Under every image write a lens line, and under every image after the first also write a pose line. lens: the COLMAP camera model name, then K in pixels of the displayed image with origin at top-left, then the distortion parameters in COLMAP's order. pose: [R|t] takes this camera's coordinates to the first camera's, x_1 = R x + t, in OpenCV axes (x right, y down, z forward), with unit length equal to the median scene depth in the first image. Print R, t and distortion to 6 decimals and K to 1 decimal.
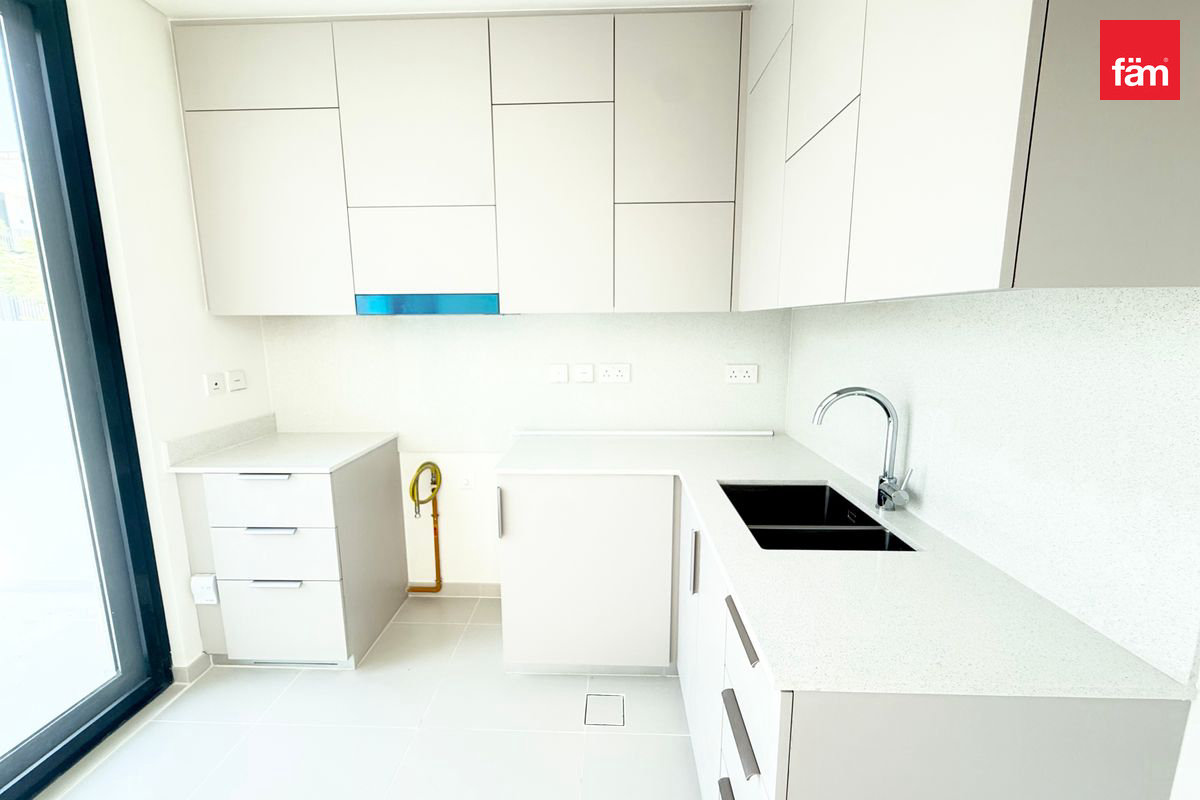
lens RADIAL K [[477.7, 0, 597.1], [0, 477.7, 399.4], [0, 0, 1]] dist [0.000836, -0.000115]
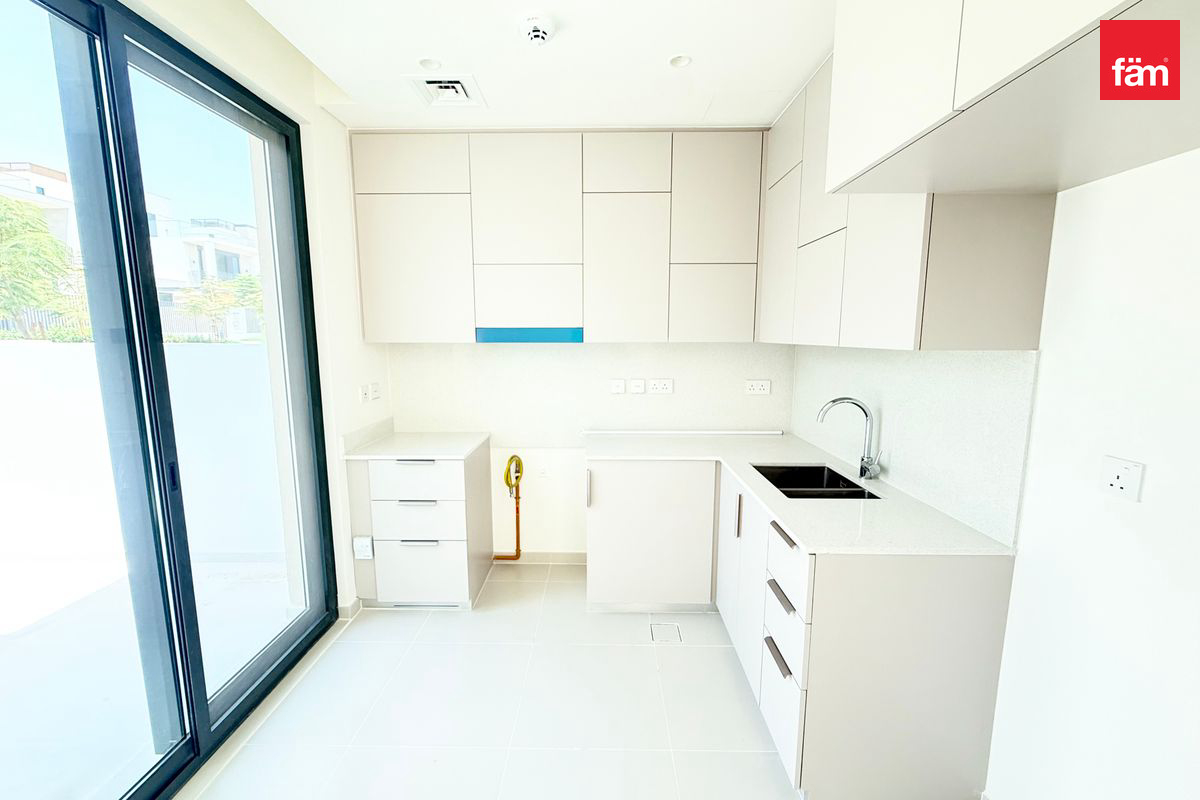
lens RADIAL K [[477.7, 0, 597.1], [0, 477.7, 399.4], [0, 0, 1]] dist [0.000836, -0.000115]
pose [[0.999799, 0.002259, 0.019929, -0.203542], [-0.001832, 0.999769, -0.021393, 0.010708], [-0.019973, 0.021352, 0.999572, -0.368812]]
